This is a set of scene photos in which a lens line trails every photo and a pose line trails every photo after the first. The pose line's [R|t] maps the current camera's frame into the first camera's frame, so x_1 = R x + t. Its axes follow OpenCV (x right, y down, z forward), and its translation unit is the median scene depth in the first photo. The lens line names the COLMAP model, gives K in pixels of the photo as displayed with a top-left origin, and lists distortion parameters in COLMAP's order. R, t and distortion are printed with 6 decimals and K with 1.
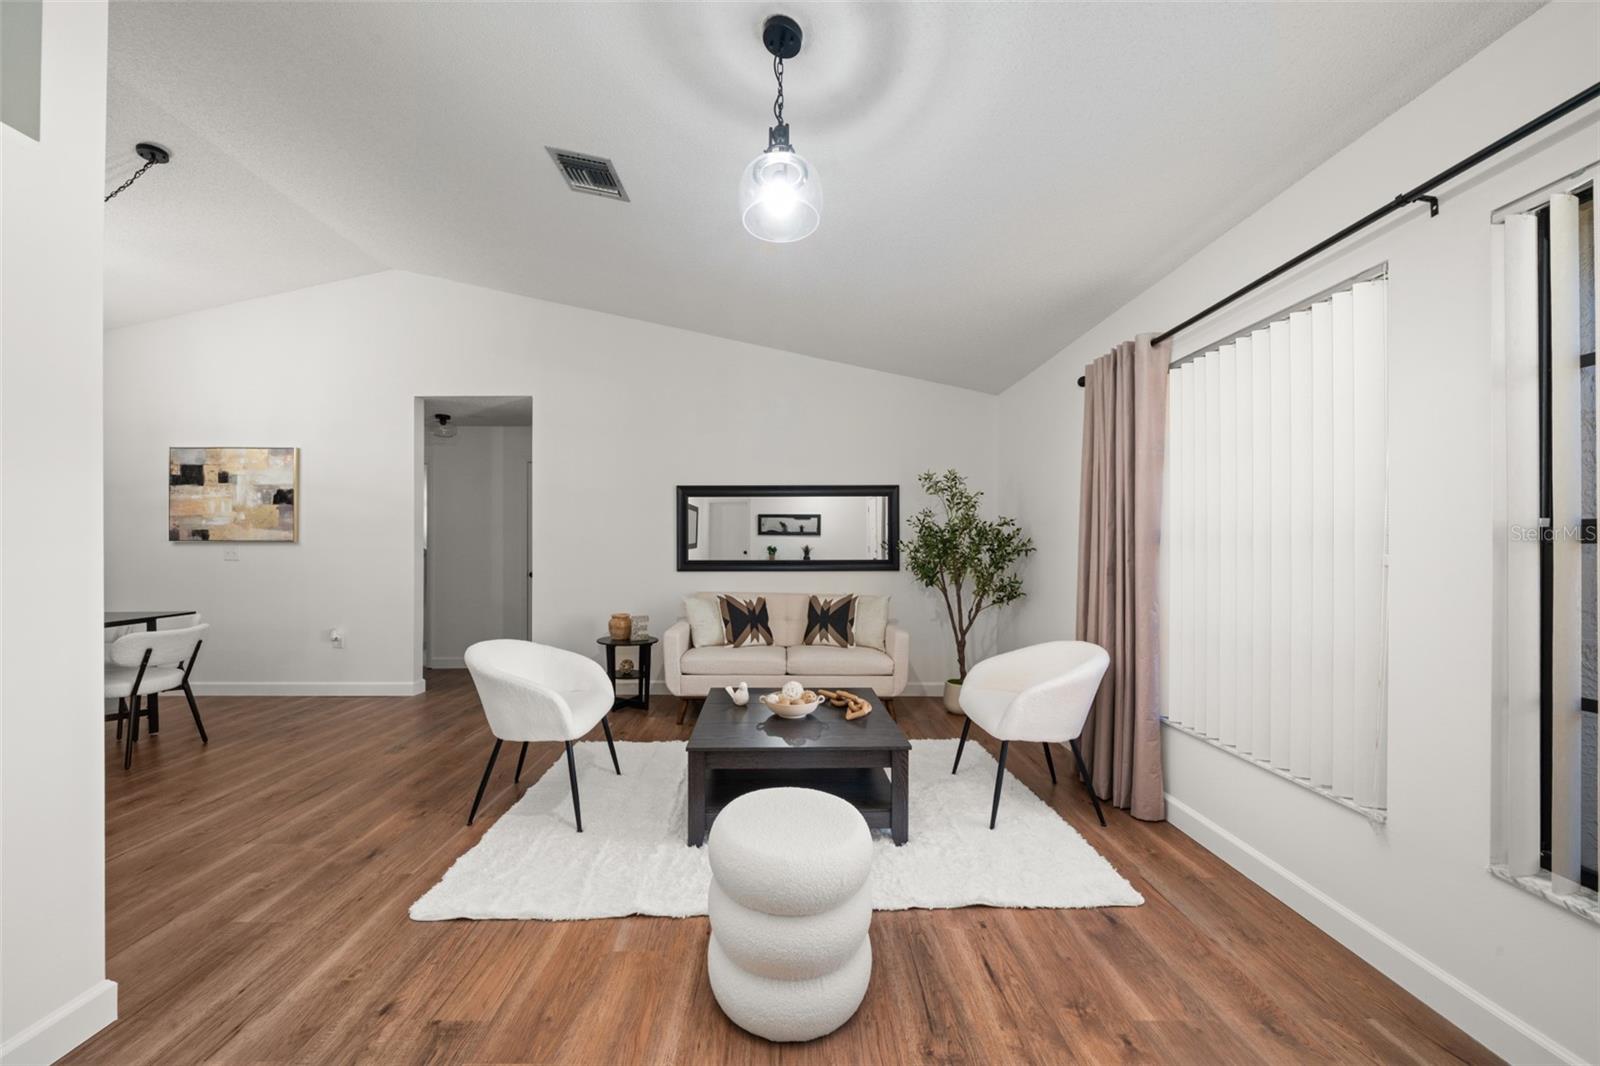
lens RADIAL K [[550.7, 0, 782.3], [0, 550.7, 546.6], [0, 0, 1]] dist [-0.001709, -0.000198]
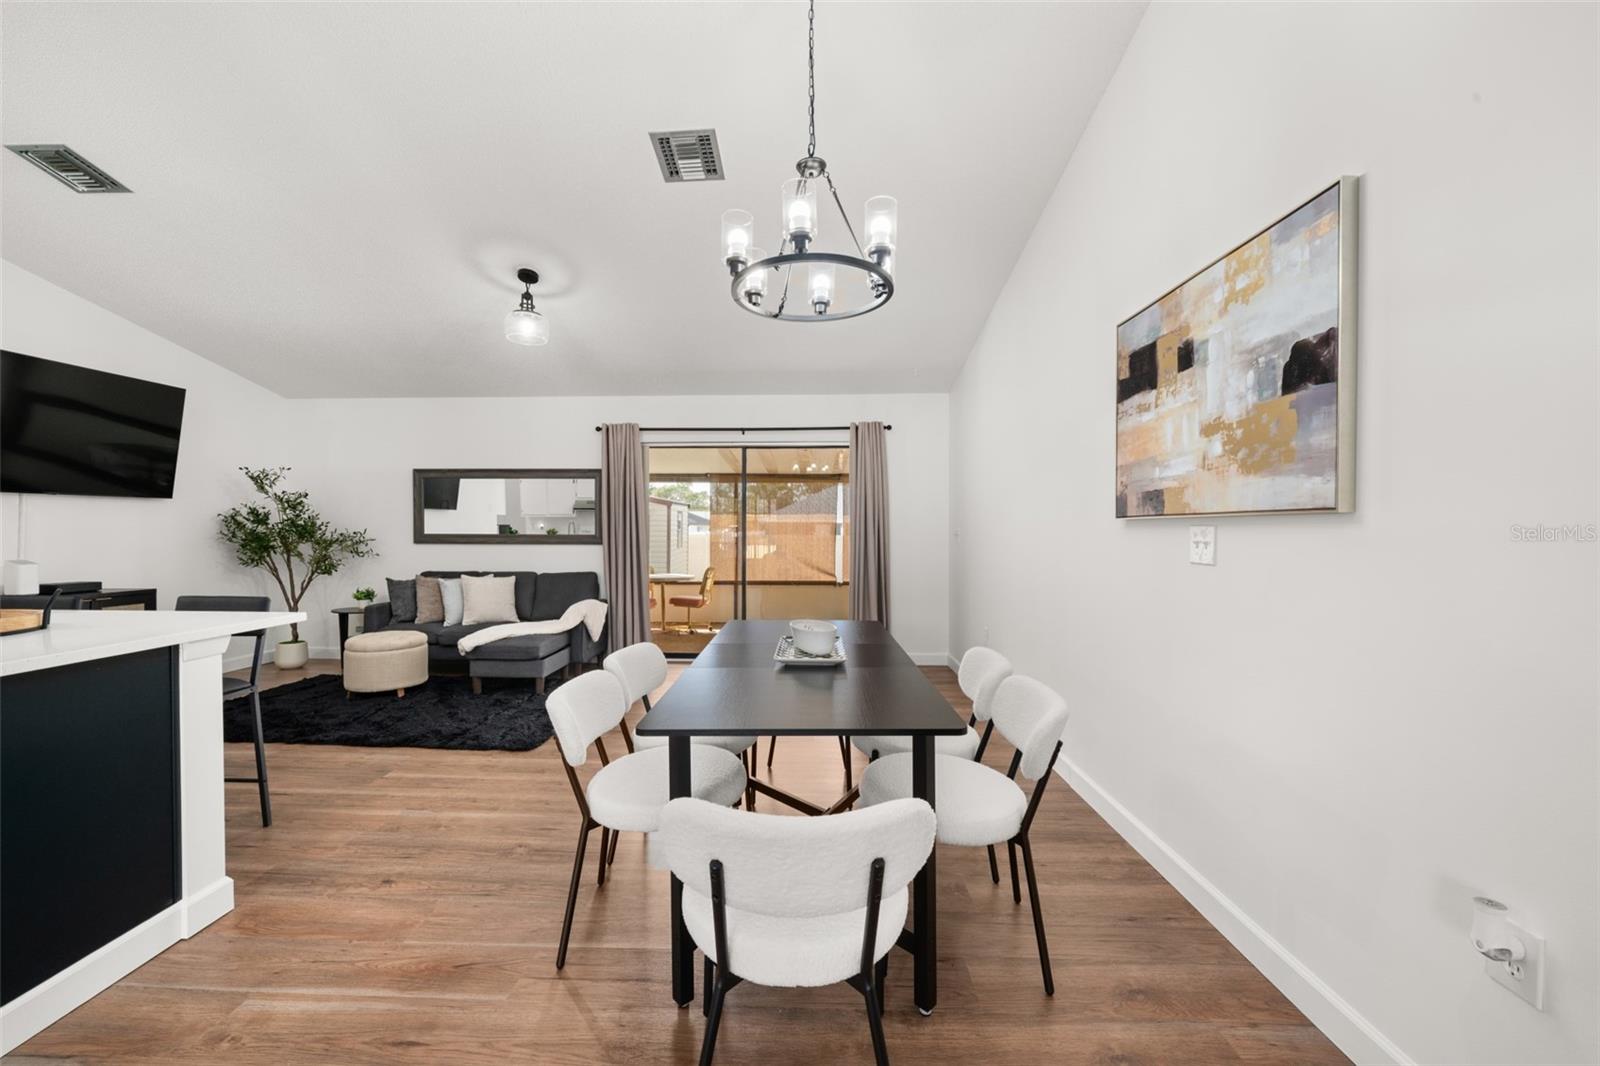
lens RADIAL K [[613.7, 0, 787.0], [0, 613.7, 539.0], [0, 0, 1]] dist [-0.000419, -0.000119]
pose [[-0.036402, 0.011967, -0.999266, -0.604357], [0.003250, 0.999924, 0.011856, 0.000727], [0.999332, -0.002816, -0.036438, 0.784009]]
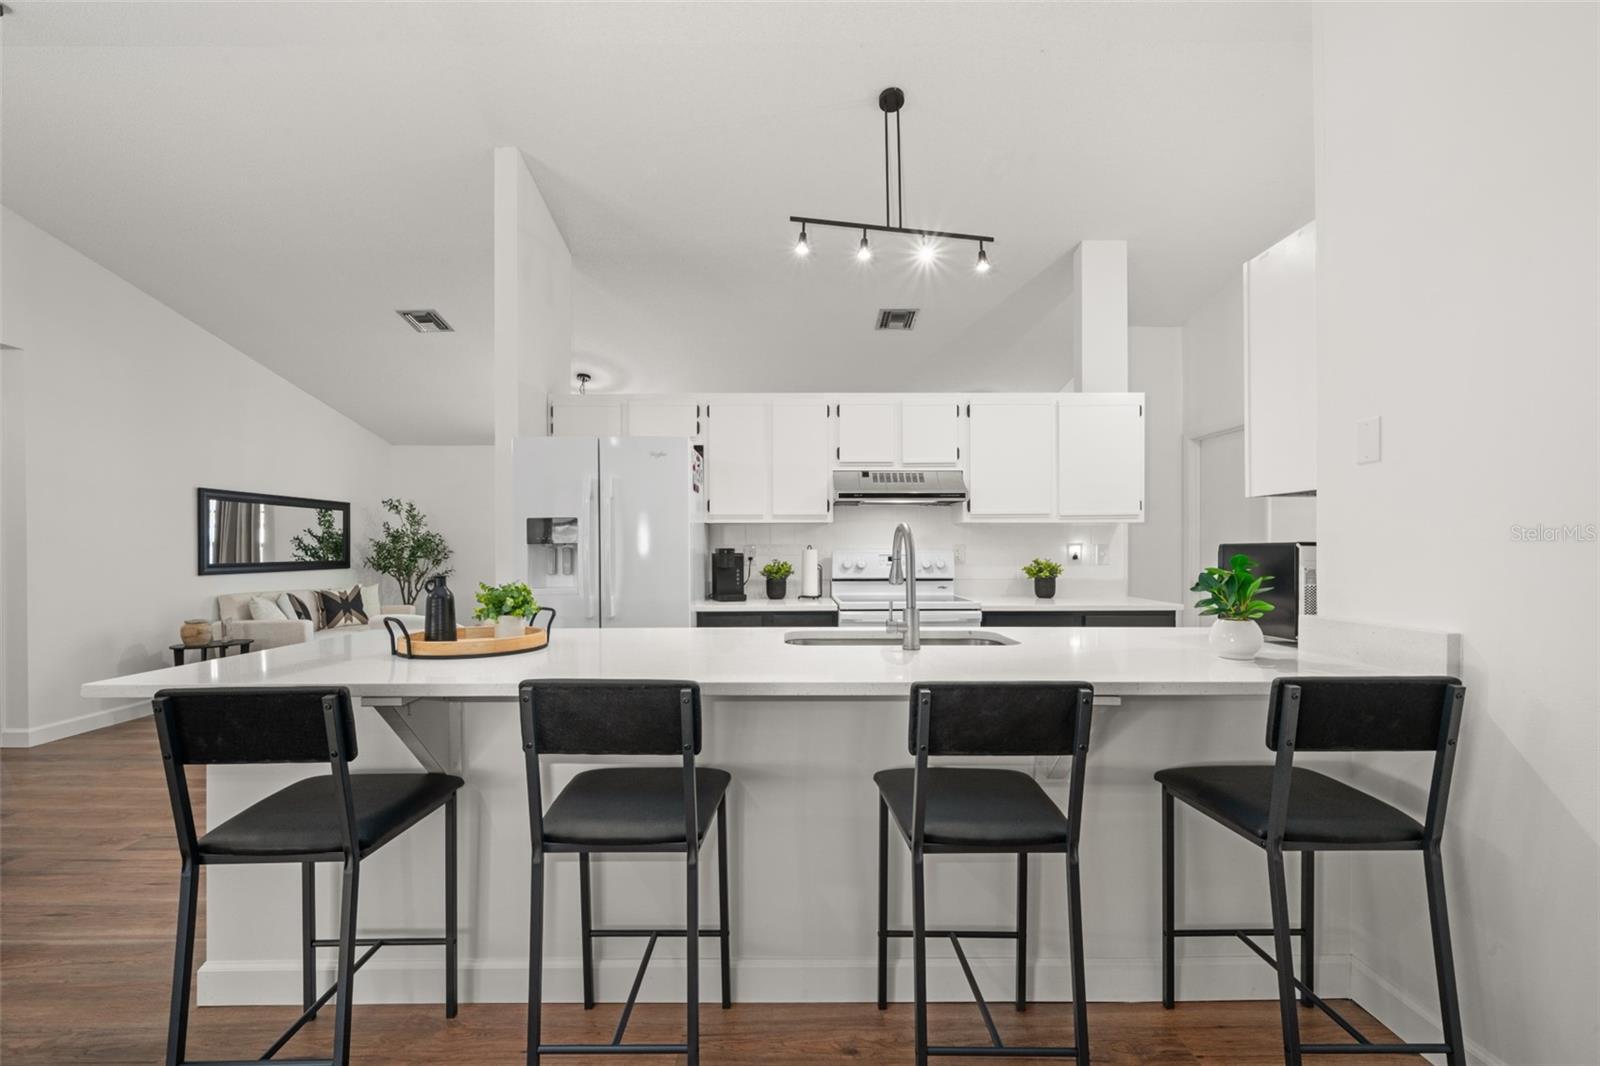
lens RADIAL K [[666.9, 0, 785.4], [0, 666.9, 554.7], [0, 0, 1]] dist [-0.001896, 0.000105]
pose [[-0.004040, -0.008686, 0.999954, -1.482808], [-0.001488, 0.999961, 0.008680, -0.004010], [-0.999991, -0.001453, -0.004053, -0.034955]]
